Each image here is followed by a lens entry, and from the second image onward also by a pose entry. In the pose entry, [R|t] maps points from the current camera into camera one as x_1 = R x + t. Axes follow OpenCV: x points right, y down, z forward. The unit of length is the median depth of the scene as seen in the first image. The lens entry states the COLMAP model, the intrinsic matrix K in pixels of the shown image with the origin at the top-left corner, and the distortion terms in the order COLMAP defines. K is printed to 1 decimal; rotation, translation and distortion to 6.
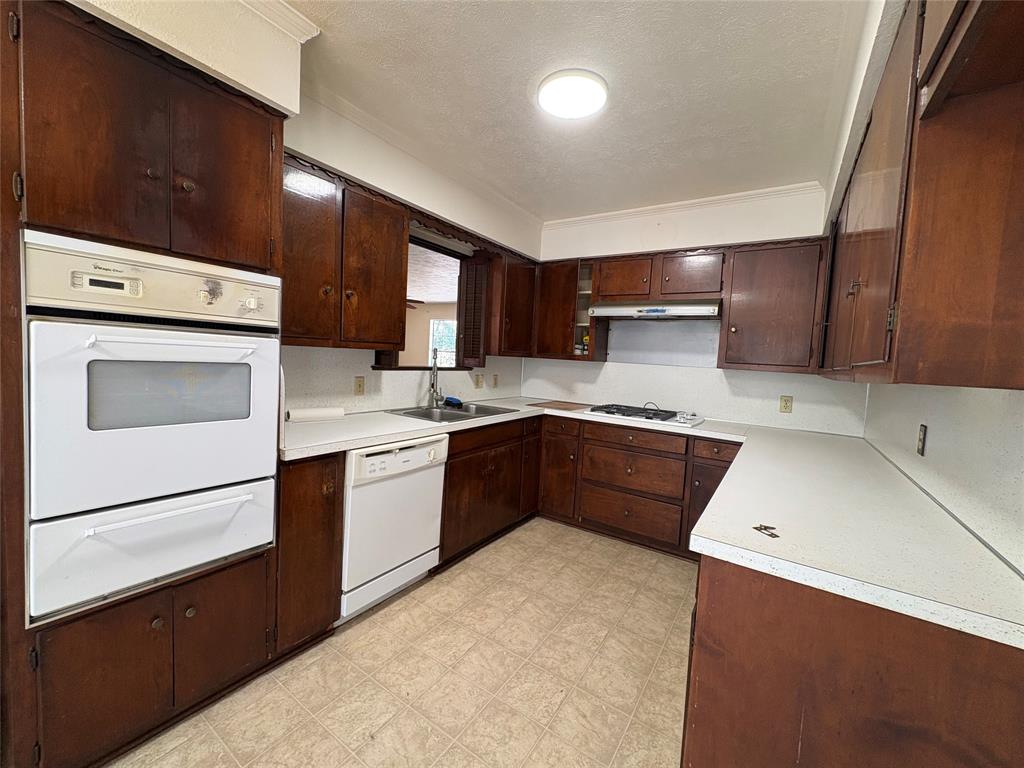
lens RADIAL K [[408.8, 0, 512.6], [0, 408.8, 381.4], [0, 0, 1]] dist [-0.001325, -0.000159]
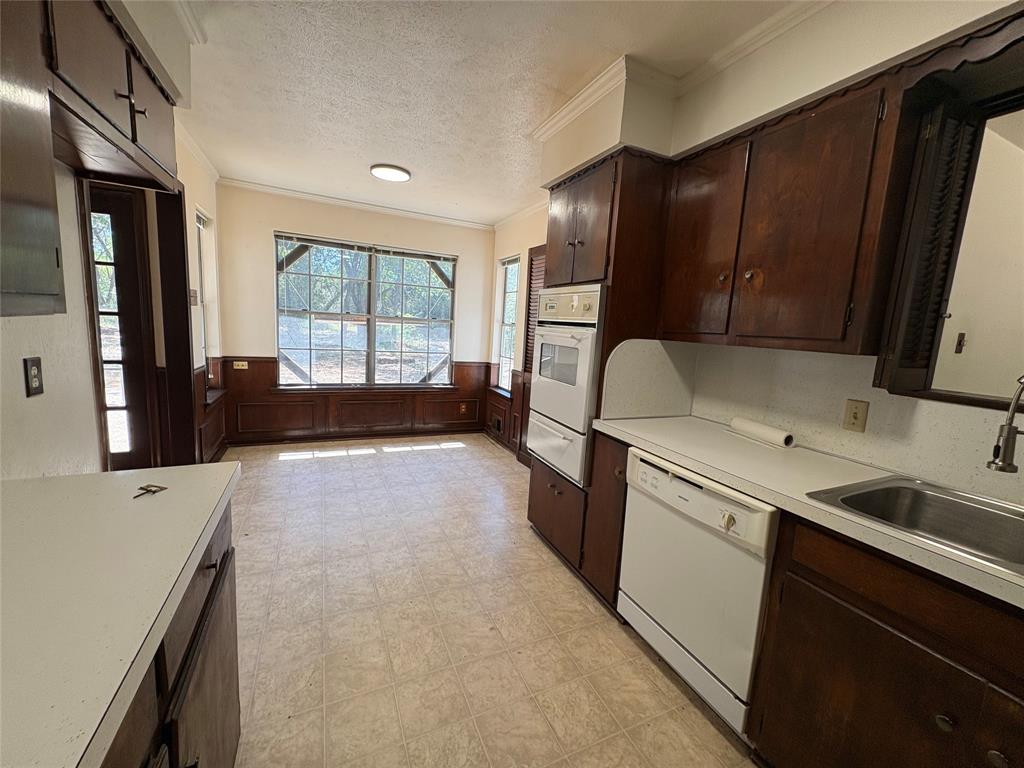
lens RADIAL K [[408.8, 0, 512.6], [0, 408.8, 382.1], [0, 0, 1]] dist [-0.001325, -0.000159]
pose [[-0.516174, 0.036180, -0.855719, 0.568847], [-0.140812, 0.981927, 0.126454, -0.060255], [0.844829, 0.185768, -0.501751, 1.222359]]
